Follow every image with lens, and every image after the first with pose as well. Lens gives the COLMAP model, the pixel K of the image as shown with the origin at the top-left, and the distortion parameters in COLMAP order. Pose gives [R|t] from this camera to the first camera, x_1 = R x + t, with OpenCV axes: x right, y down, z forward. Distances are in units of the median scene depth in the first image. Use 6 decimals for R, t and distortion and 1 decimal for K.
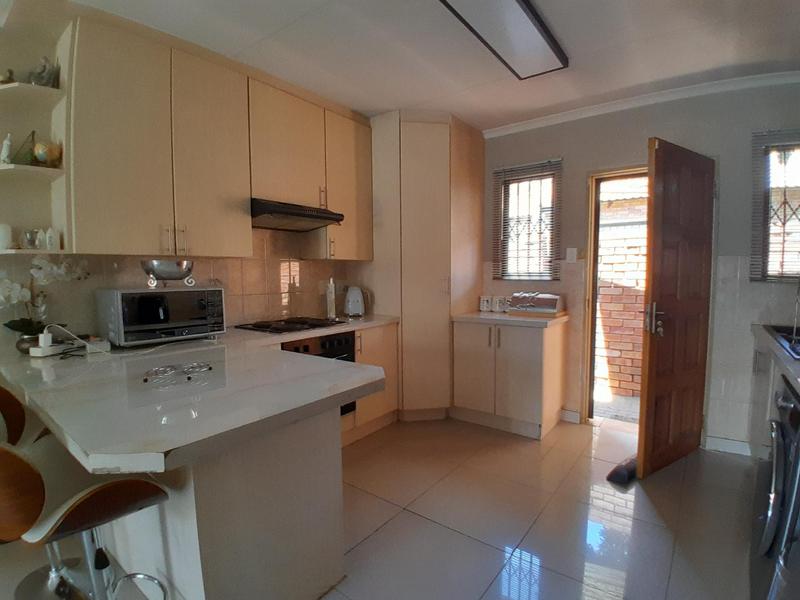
lens RADIAL K [[406.4, 0, 412.8], [0, 406.4, 304.6], [0, 0, 1]] dist [-0.032541, -0.007981]
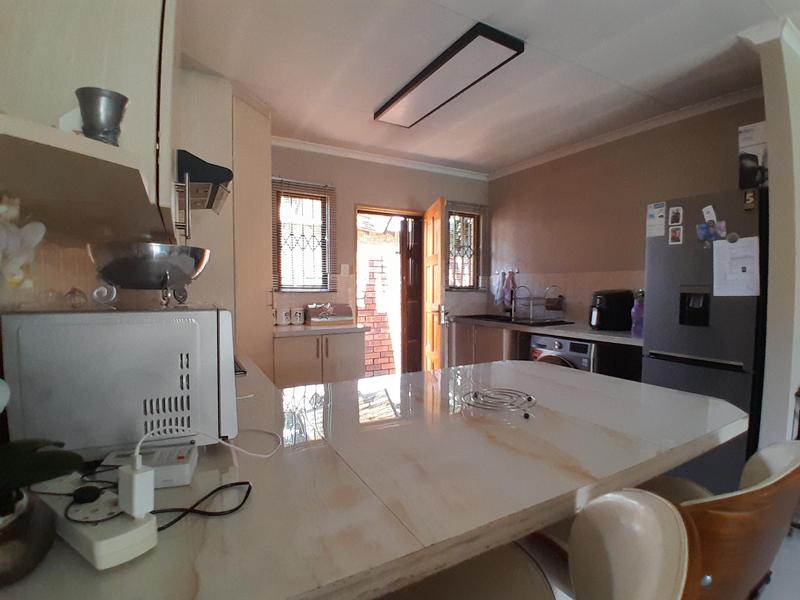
lens RADIAL K [[406.4, 0, 401.0], [0, 406.4, 303.2], [0, 0, 1]] dist [-0.032541, -0.007981]
pose [[0.406449, -0.029815, 0.913187, -0.610675], [0.063594, 0.997967, 0.004278, -0.022156], [-0.911458, 0.056334, 0.407518, 0.373331]]
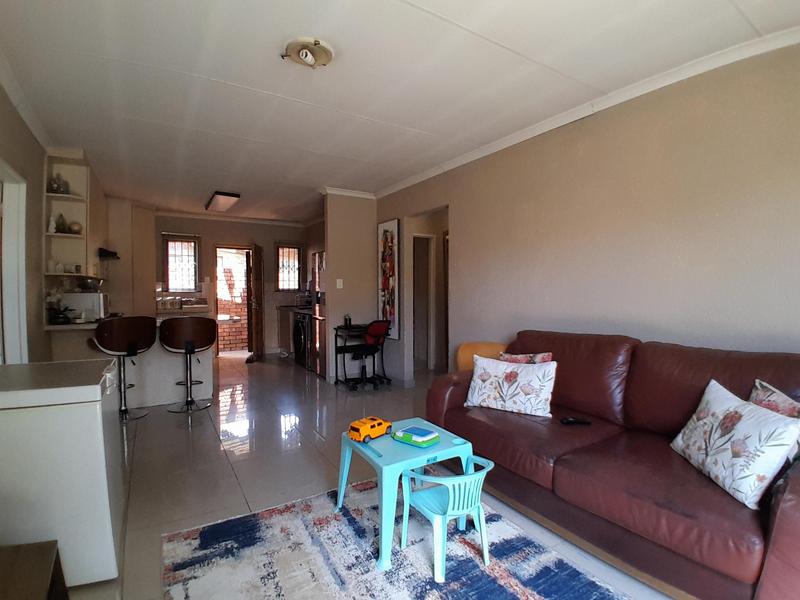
lens RADIAL K [[406.4, 0, 410.2], [0, 406.4, 300.2], [0, 0, 1]] dist [-0.032541, -0.007981]
pose [[0.333872, -0.017370, 0.942459, -1.272194], [0.072108, 0.997371, -0.007162, 0.077350], [-0.939856, 0.070350, 0.334246, -0.736907]]
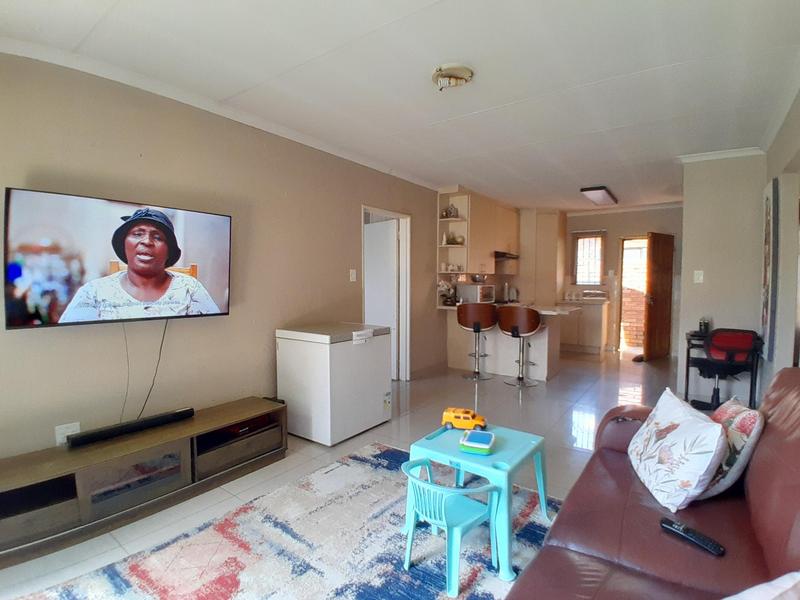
lens RADIAL K [[406.4, 0, 404.9], [0, 406.4, 302.4], [0, 0, 1]] dist [-0.032541, -0.007981]
pose [[0.999909, 0.007432, 0.011255, -0.744016], [-0.007140, 0.999642, -0.025801, 0.097965], [-0.011443, 0.025718, 0.999604, -1.159355]]
